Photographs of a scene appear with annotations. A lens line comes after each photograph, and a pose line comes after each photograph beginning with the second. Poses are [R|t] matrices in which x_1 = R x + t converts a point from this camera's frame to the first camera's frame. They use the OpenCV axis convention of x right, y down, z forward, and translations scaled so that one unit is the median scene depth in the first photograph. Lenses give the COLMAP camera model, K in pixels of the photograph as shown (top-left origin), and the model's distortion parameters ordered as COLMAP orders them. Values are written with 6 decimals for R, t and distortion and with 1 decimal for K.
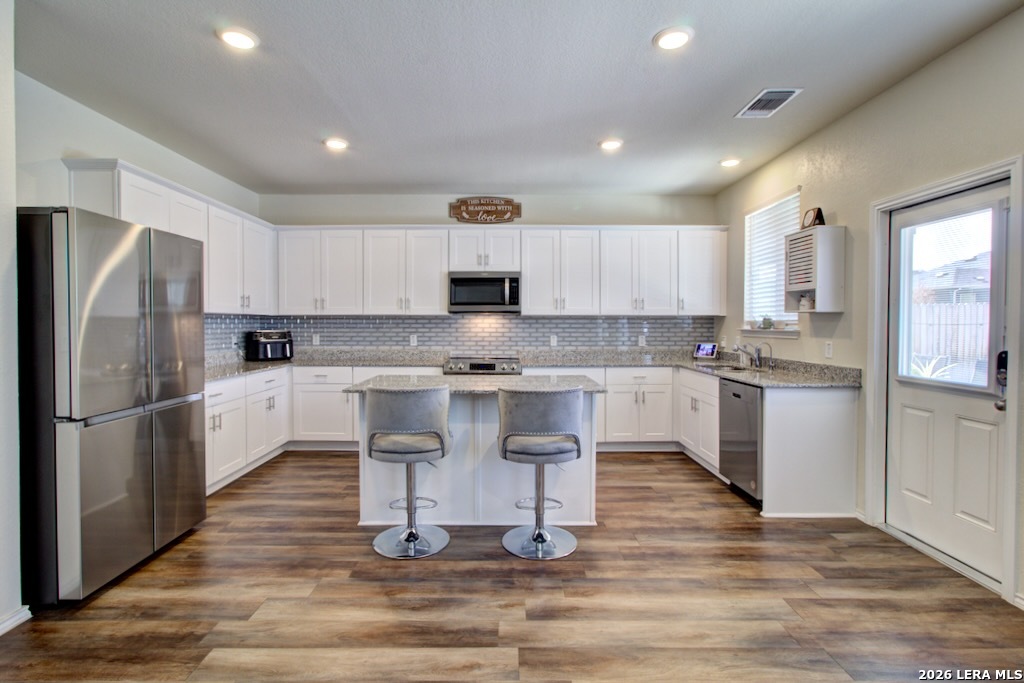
lens RADIAL K [[484.6, 0, 509.0], [0, 484.6, 330.4], [0, 0, 1]] dist [-0.001276, 0.001221]
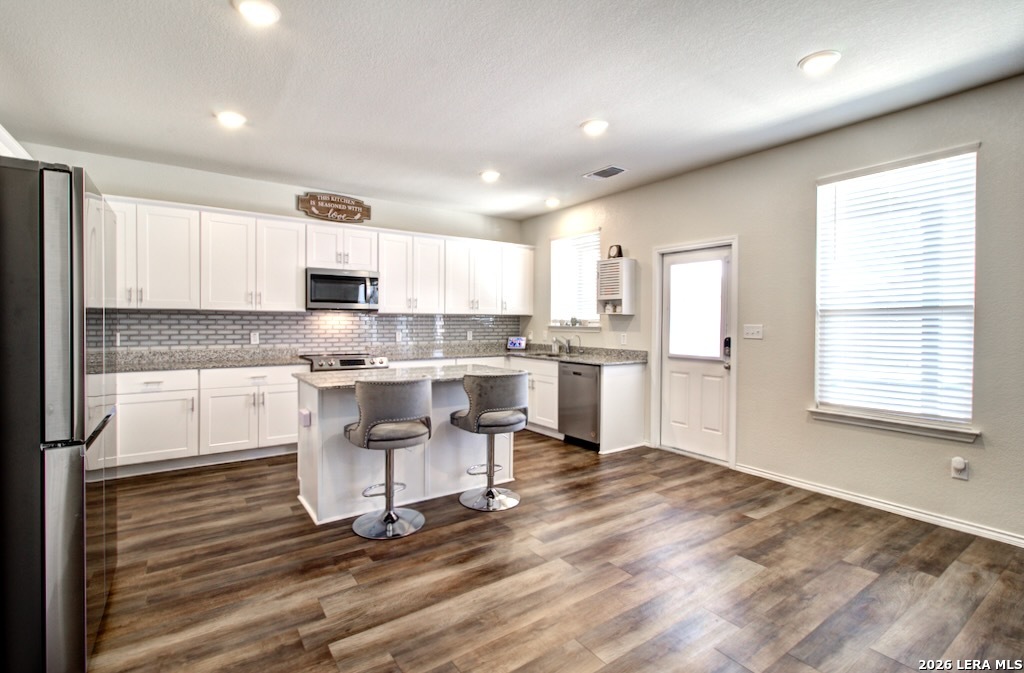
lens RADIAL K [[468.9, 0, 510.2], [0, 468.9, 324.6], [0, 0, 1]] dist [-0.028647, 0.038704]
pose [[0.823507, 0.001033, 0.567306, -0.336000], [0.002307, 0.999984, -0.005169, 0.000190], [-0.567302, 0.005566, 0.823491, -0.004595]]
